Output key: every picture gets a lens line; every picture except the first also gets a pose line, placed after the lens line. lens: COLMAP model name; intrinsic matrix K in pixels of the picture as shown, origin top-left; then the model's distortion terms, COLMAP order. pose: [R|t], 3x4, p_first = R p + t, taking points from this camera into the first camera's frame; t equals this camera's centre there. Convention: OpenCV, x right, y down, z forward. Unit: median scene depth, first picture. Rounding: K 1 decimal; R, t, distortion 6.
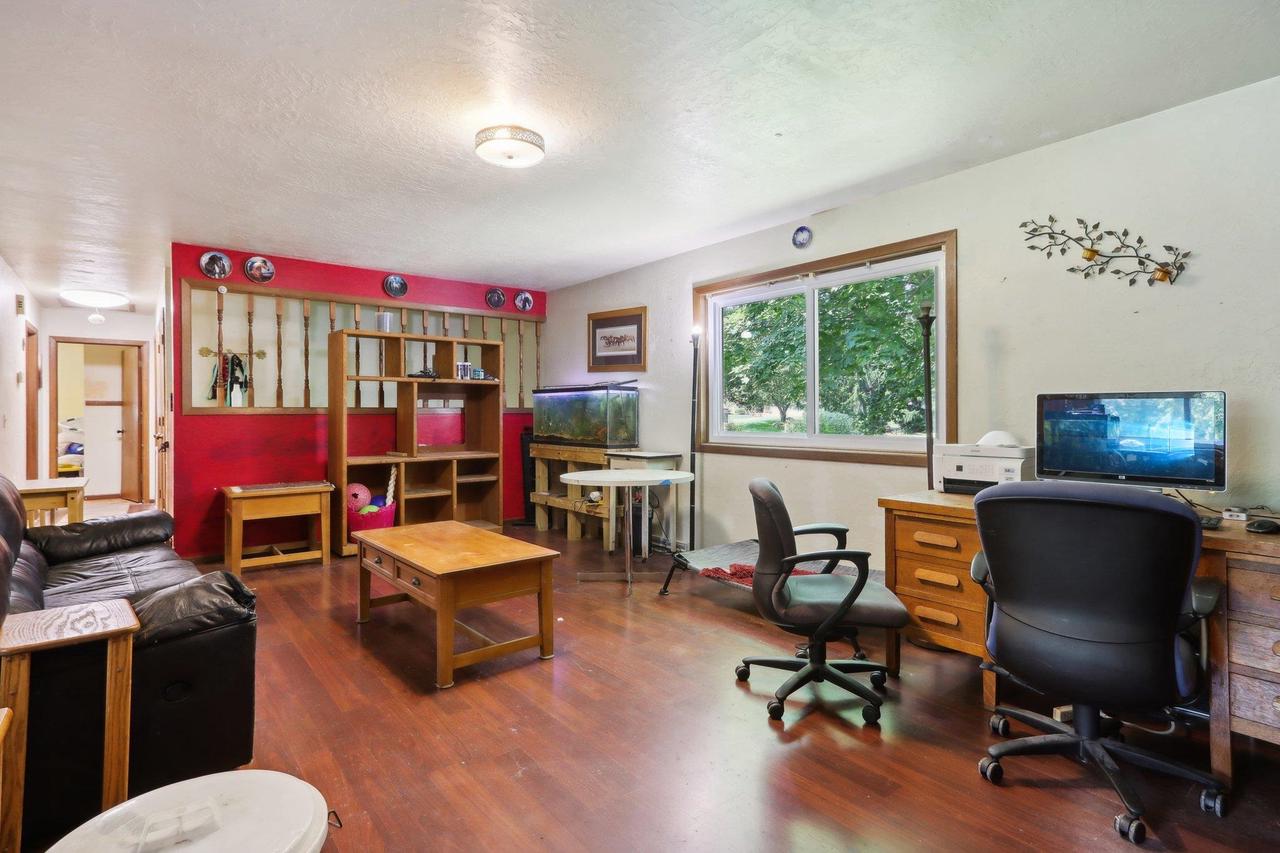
lens RADIAL K [[612.7, 0, 624.0], [0, 612.7, 421.5], [0, 0, 1]] dist [0.007921, 0.000435]
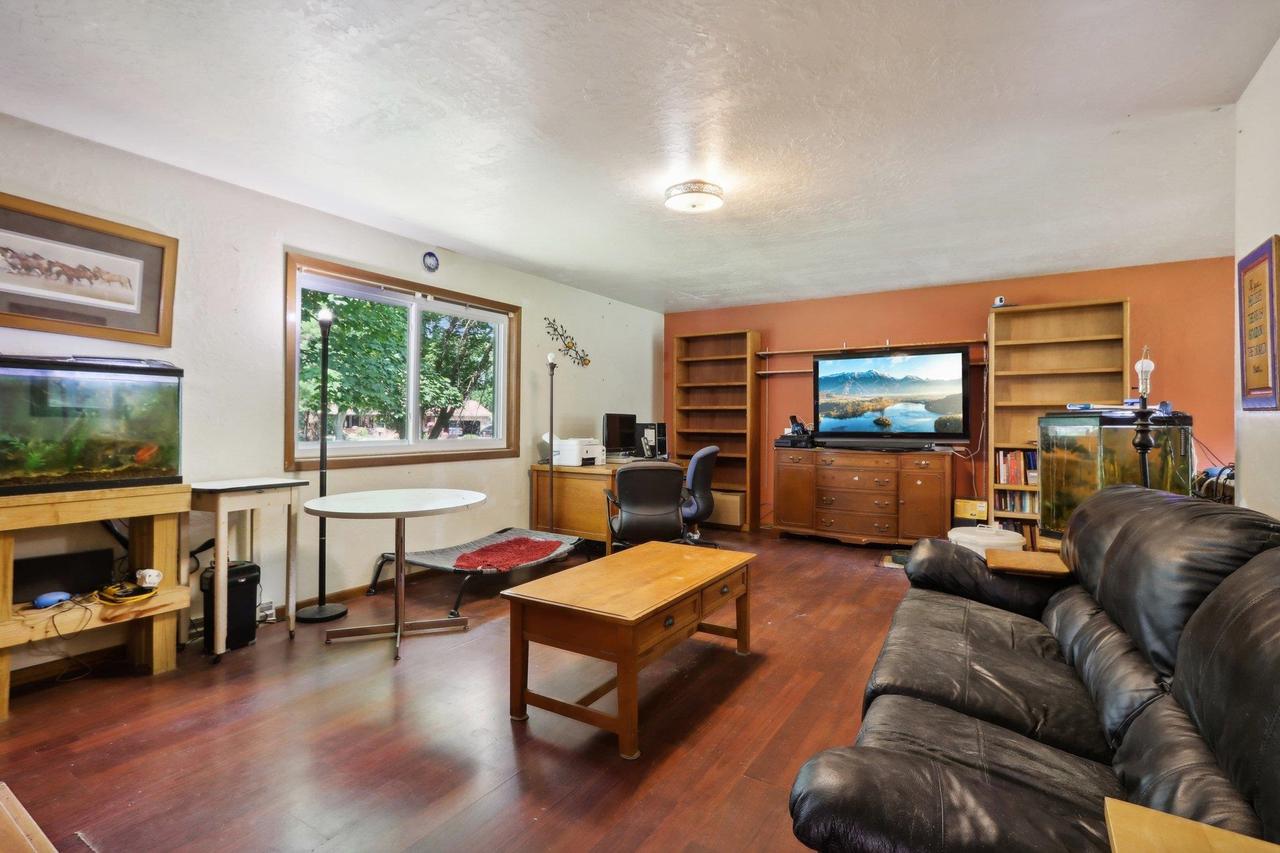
lens RADIAL K [[612.7, 0, 624.0], [0, 612.7, 421.5], [0, 0, 1]] dist [0.007921, 0.000435]
pose [[-0.308754, 0.000149, 0.951142, -0.913694], [0.007331, 0.999971, 0.002223, -0.014497], [-0.951114, 0.007659, -0.308746, 1.072213]]
